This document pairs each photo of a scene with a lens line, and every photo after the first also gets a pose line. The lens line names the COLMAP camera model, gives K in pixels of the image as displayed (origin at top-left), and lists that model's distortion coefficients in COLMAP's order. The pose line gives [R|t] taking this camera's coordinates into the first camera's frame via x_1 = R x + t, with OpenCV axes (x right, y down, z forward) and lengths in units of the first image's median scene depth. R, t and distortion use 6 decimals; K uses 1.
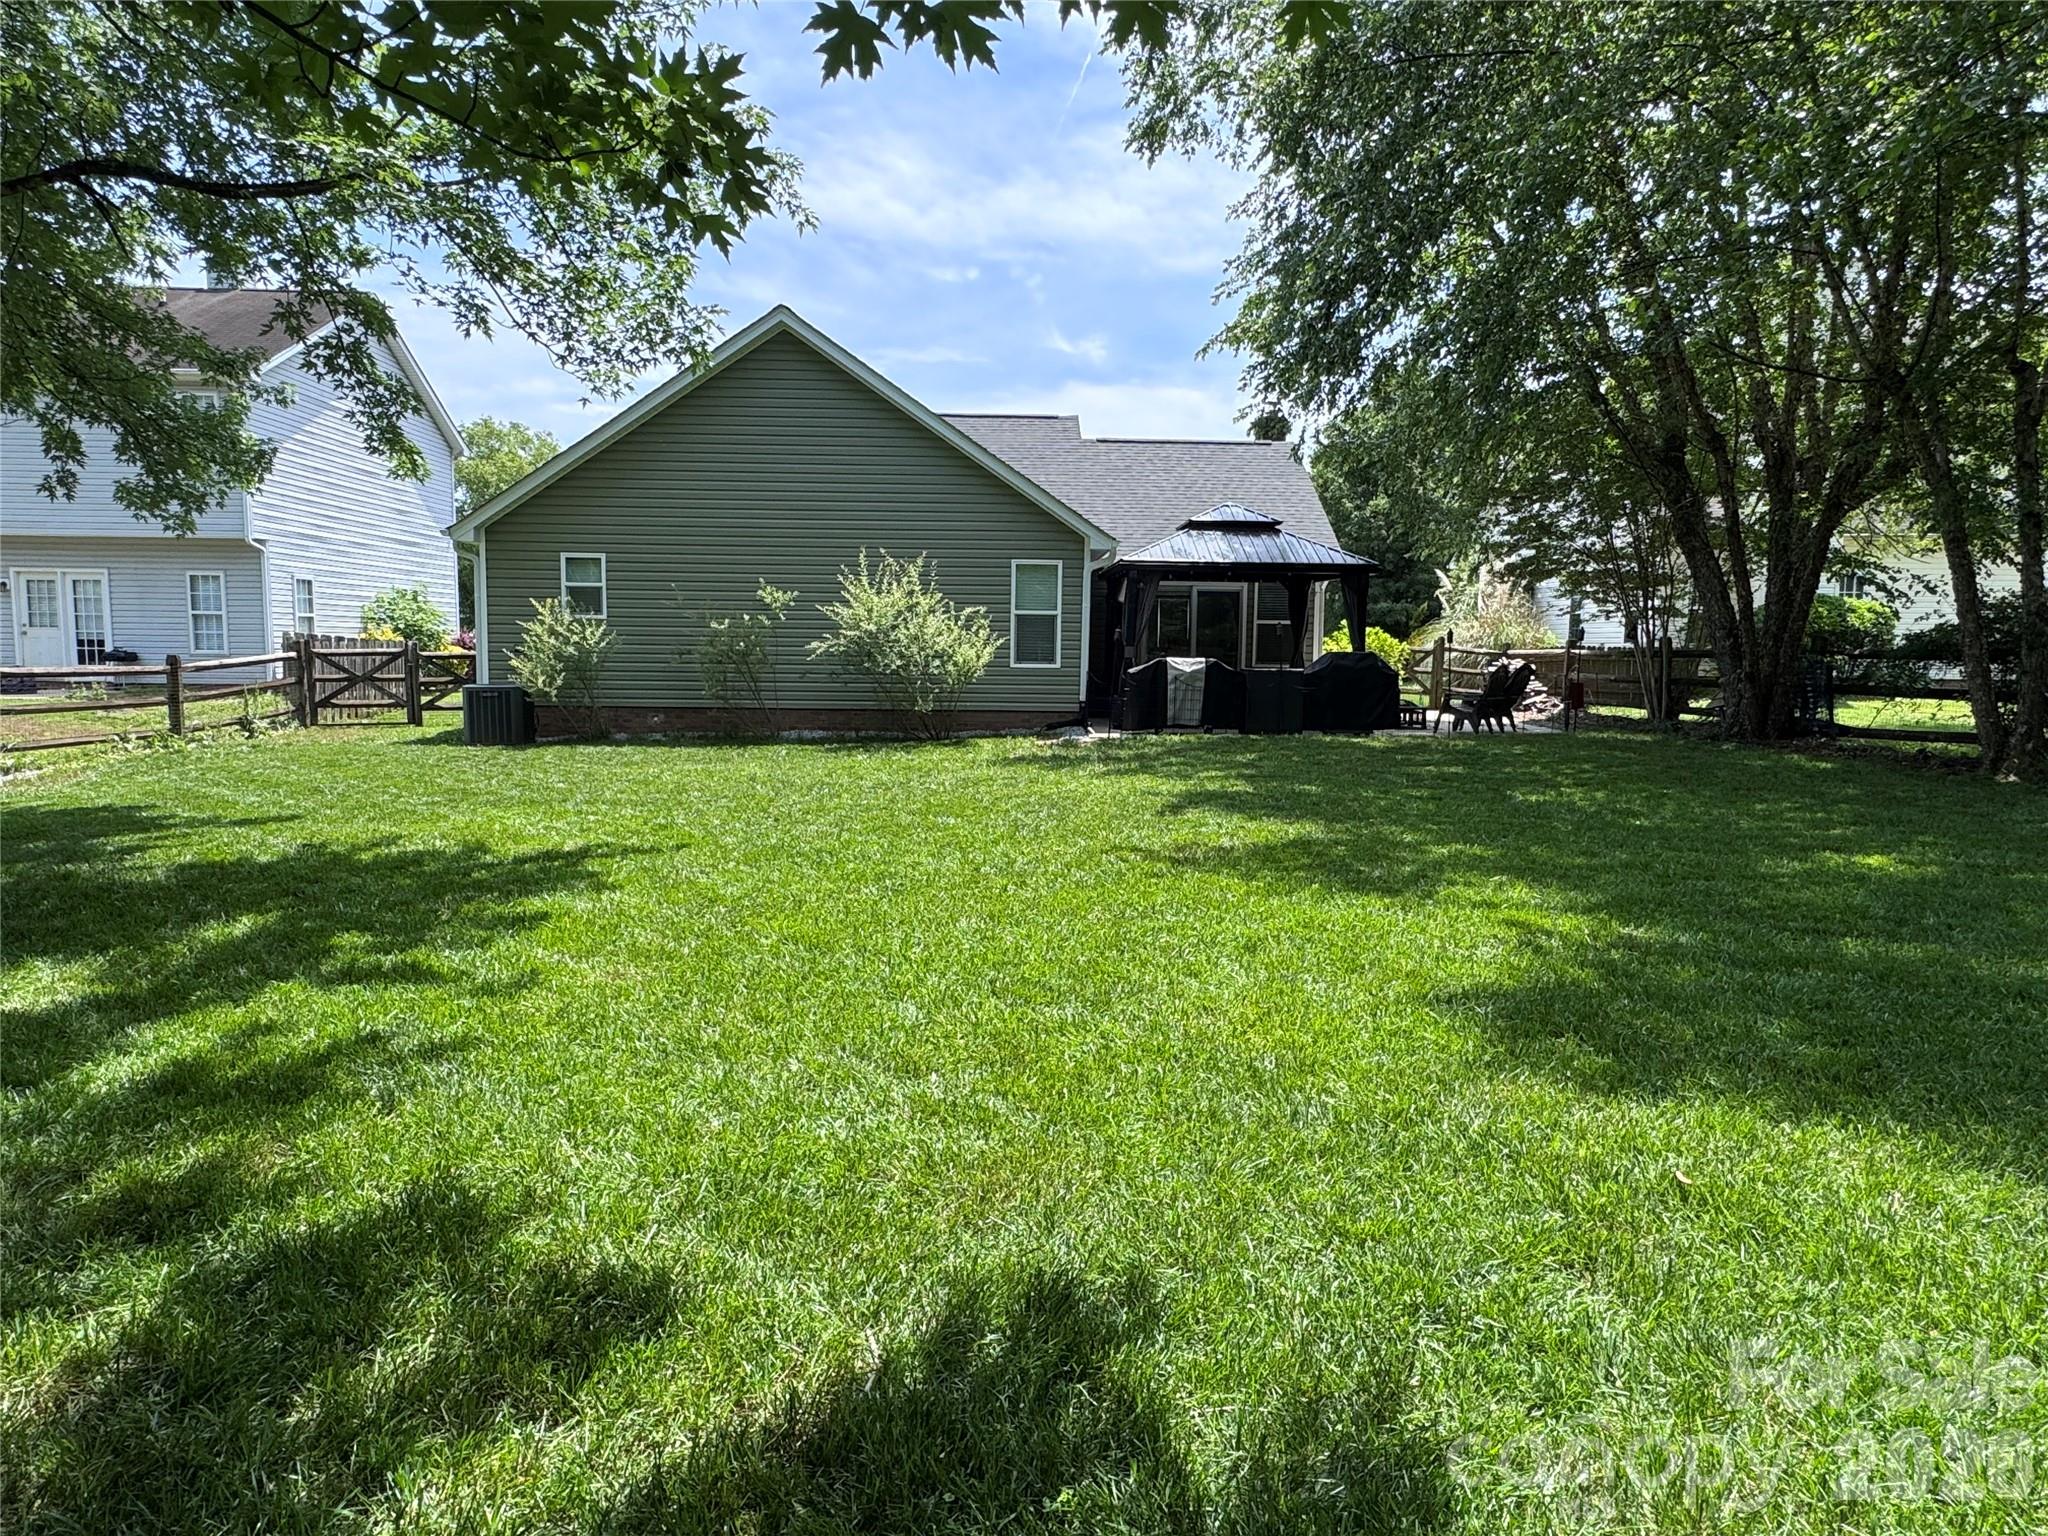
lens RADIAL K [[1245.8, 0, 1024.0], [0, 1245.8, 768.0], [0, 0, 1]] dist [0.002433, 0.000353]
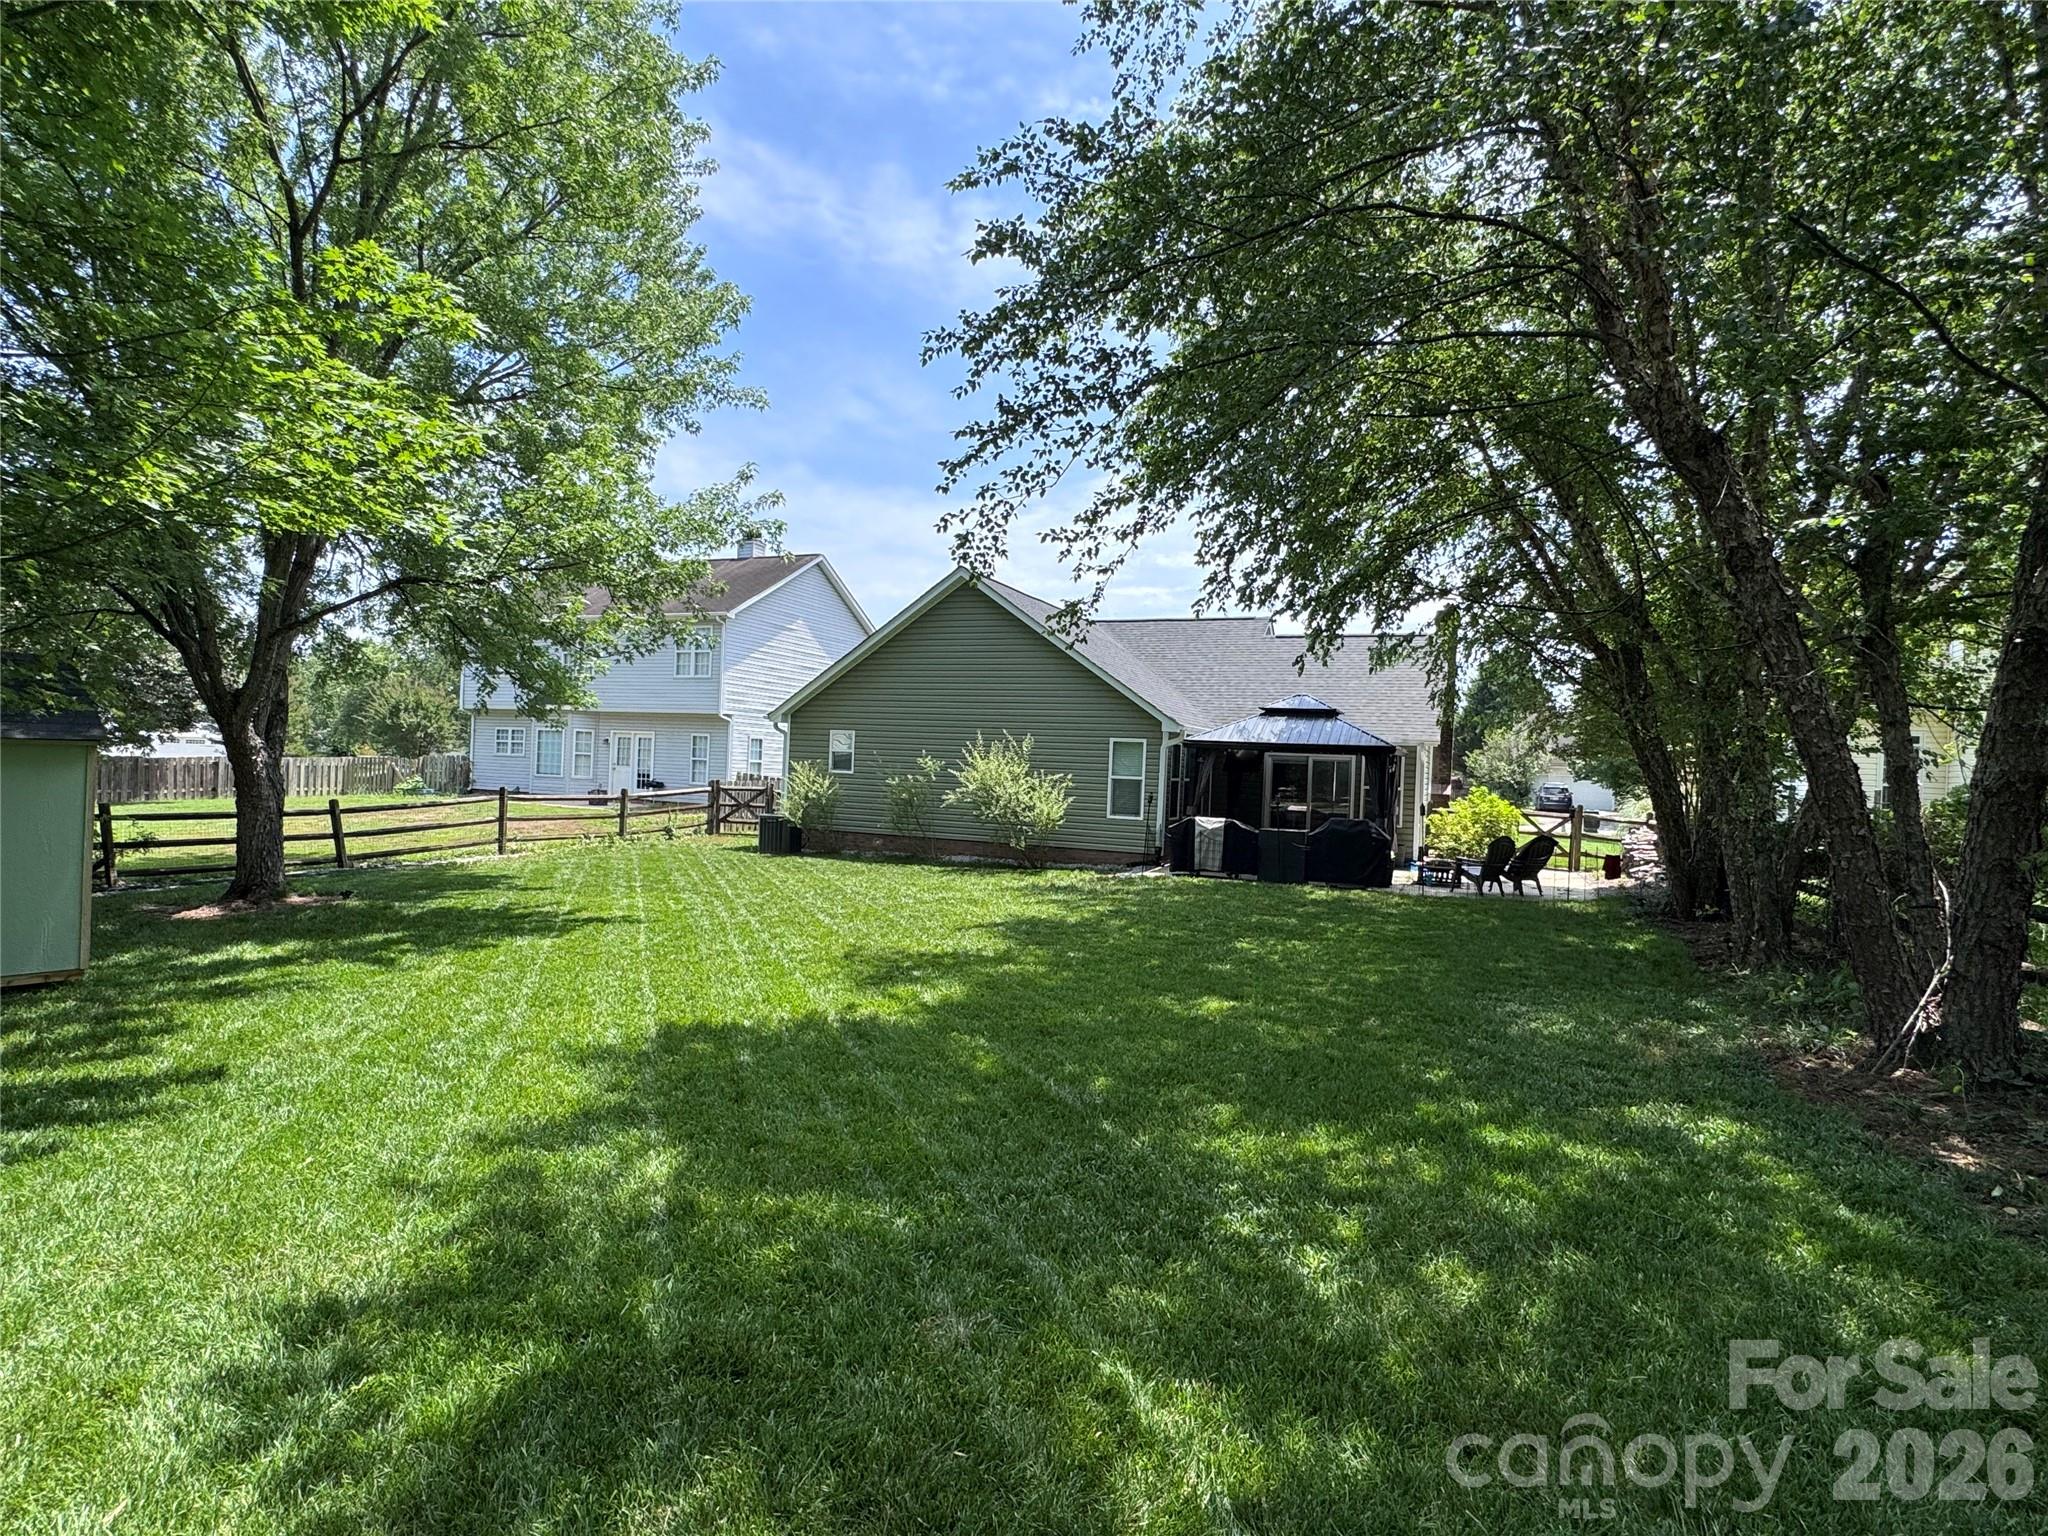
lens RADIAL K [[1032.8, 0, 1024.0], [0, 1032.8, 768.0], [0, 0, 1]] dist [-0.000375, -0.000023]
pose [[0.910090, 0.025641, -0.413617, 0.365816], [-0.070303, 0.993170, -0.093121, -0.024895], [0.408404, 0.113827, 0.905676, -0.042835]]
